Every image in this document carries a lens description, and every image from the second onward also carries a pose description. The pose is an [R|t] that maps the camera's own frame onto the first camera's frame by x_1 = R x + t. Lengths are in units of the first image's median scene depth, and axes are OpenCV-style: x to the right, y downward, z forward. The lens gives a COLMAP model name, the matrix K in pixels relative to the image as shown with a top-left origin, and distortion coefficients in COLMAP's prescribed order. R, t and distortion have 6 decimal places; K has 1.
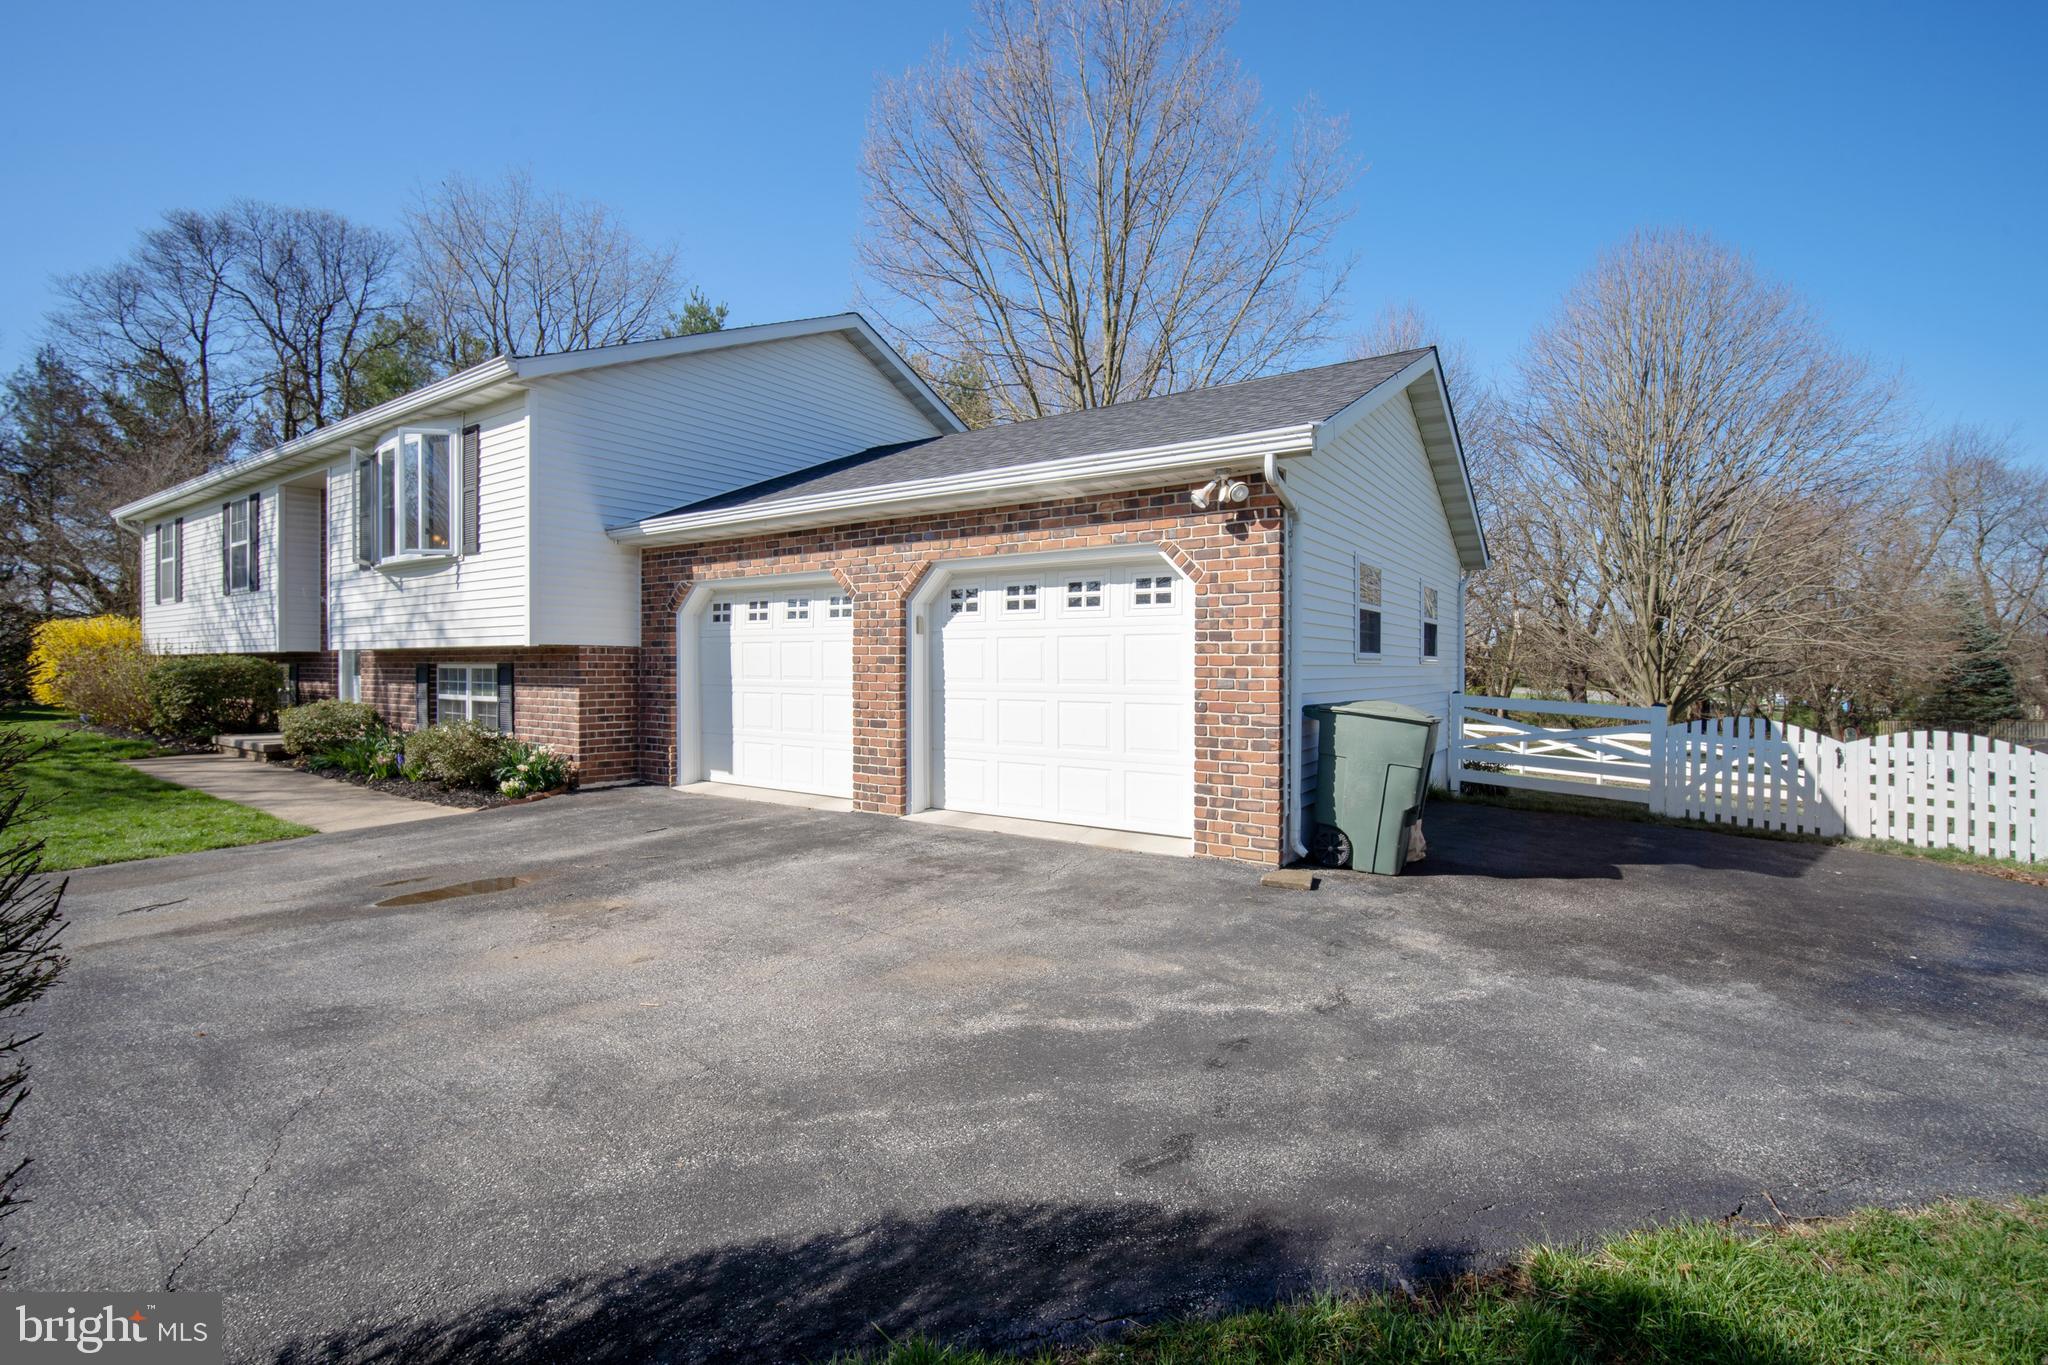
lens RADIAL K [[908.1, 0, 1054.8], [0, 908.1, 675.2], [0, 0, 1]] dist [-0.012777, -0.000055]
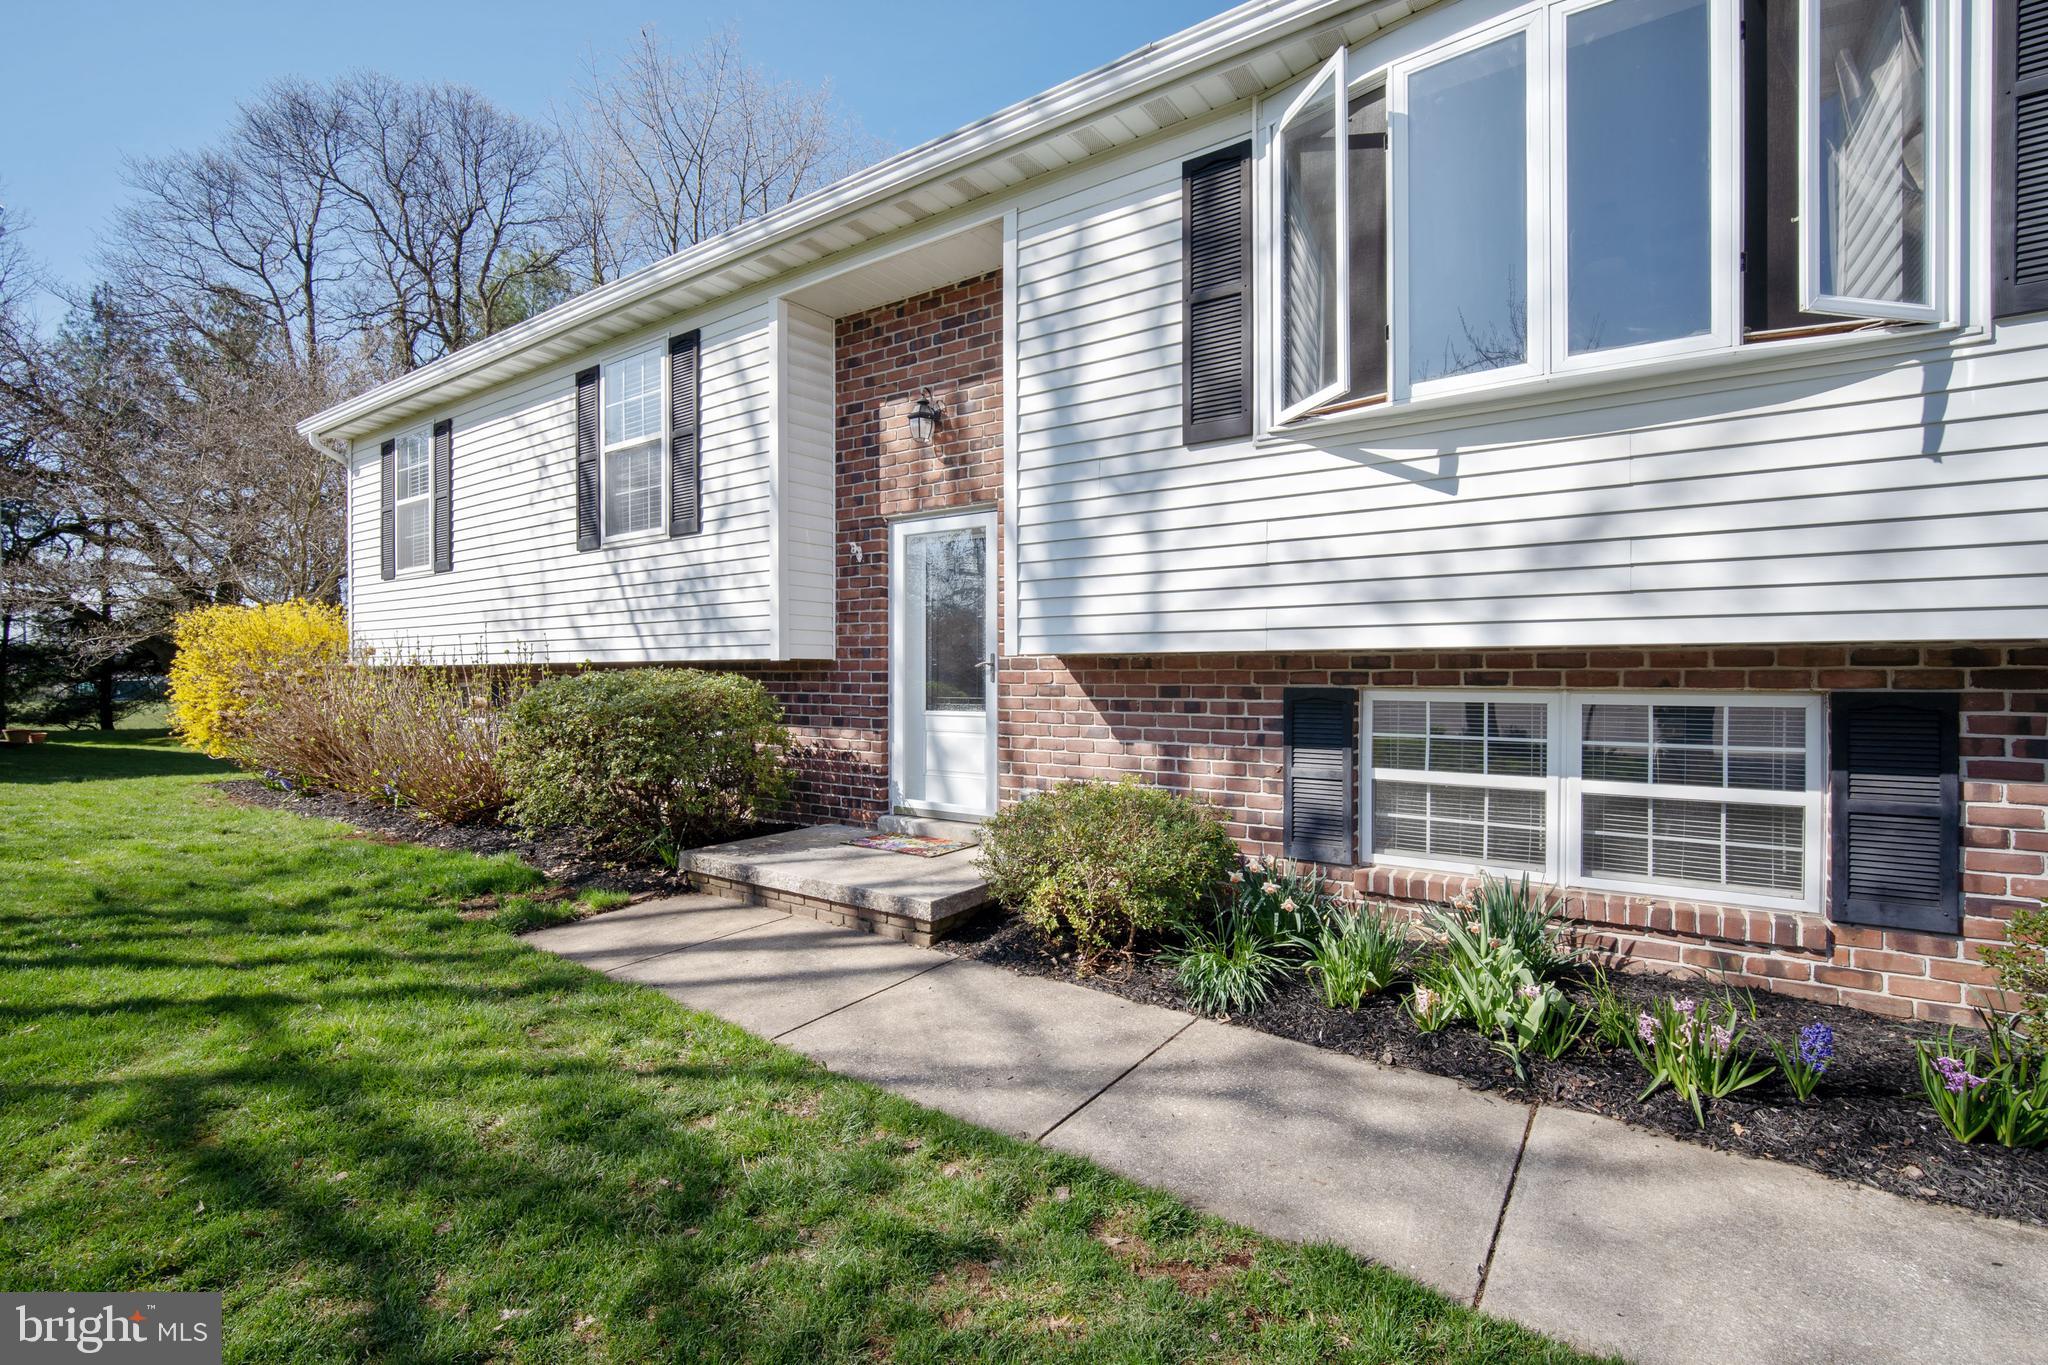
lens RADIAL K [[928.3, 0, 1049.4], [0, 928.3, 689.8], [0, 0, 1]] dist [-0.012516, -0.000108]
pose [[0.999755, -0.002477, -0.022000, -0.990012], [0.002623, 0.999975, 0.006611, -0.018803], [0.021983, -0.006667, 0.999736, 0.731766]]
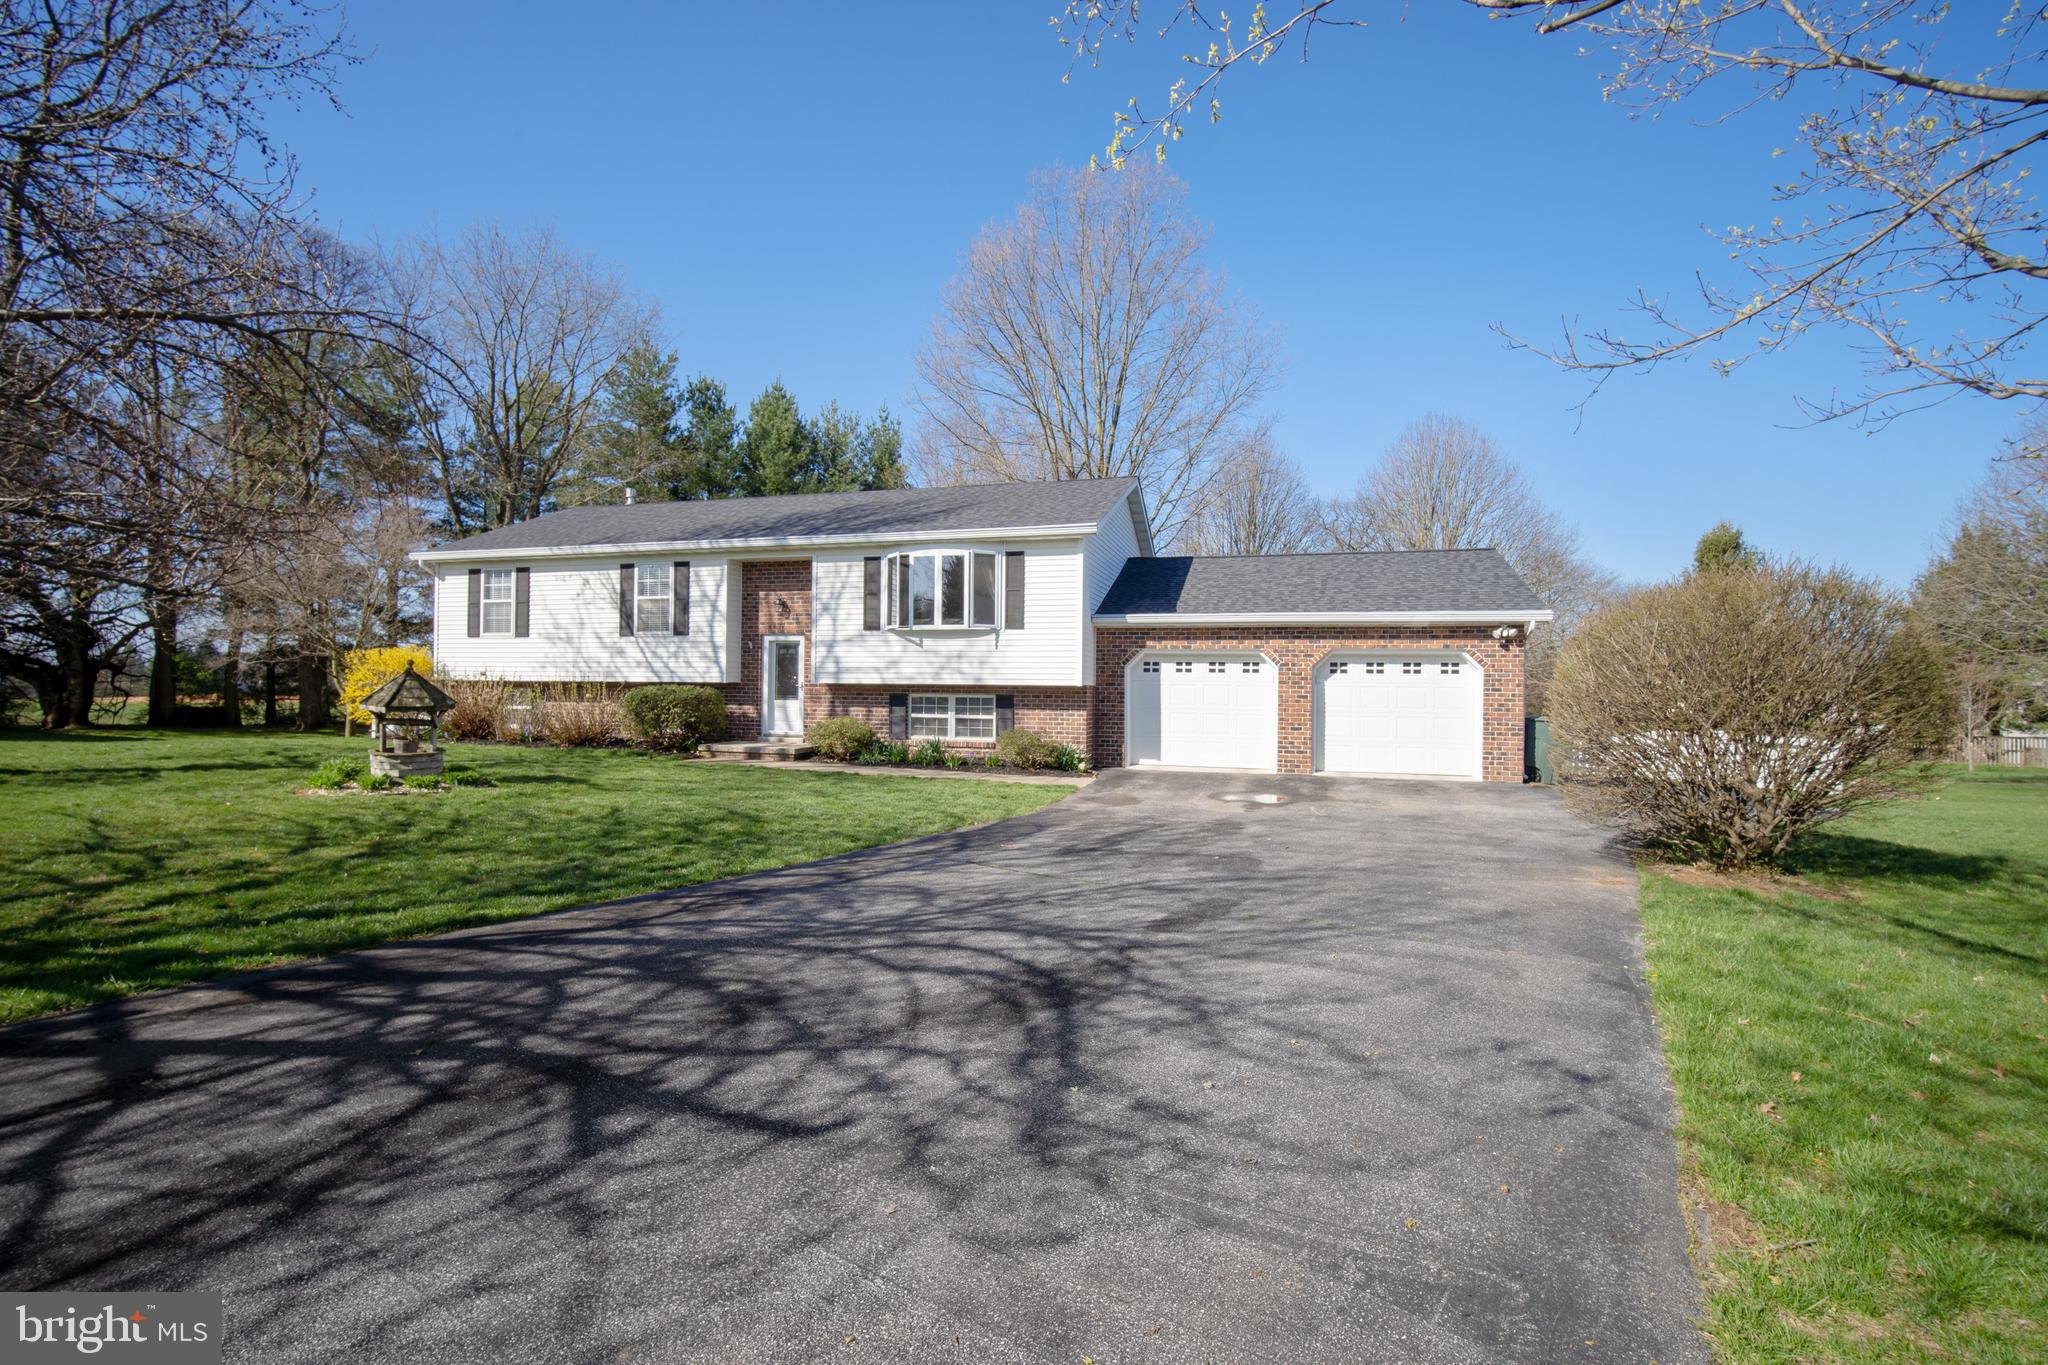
lens RADIAL K [[928.3, 0, 1049.4], [0, 928.3, 689.8], [0, 0, 1]] dist [-0.012516, -0.000108]
pose [[0.953826, 0.011881, 0.300125, -1.131977], [-0.008432, 0.999883, -0.012786, -0.000443], [-0.300241, 0.009665, 0.953814, -0.672115]]
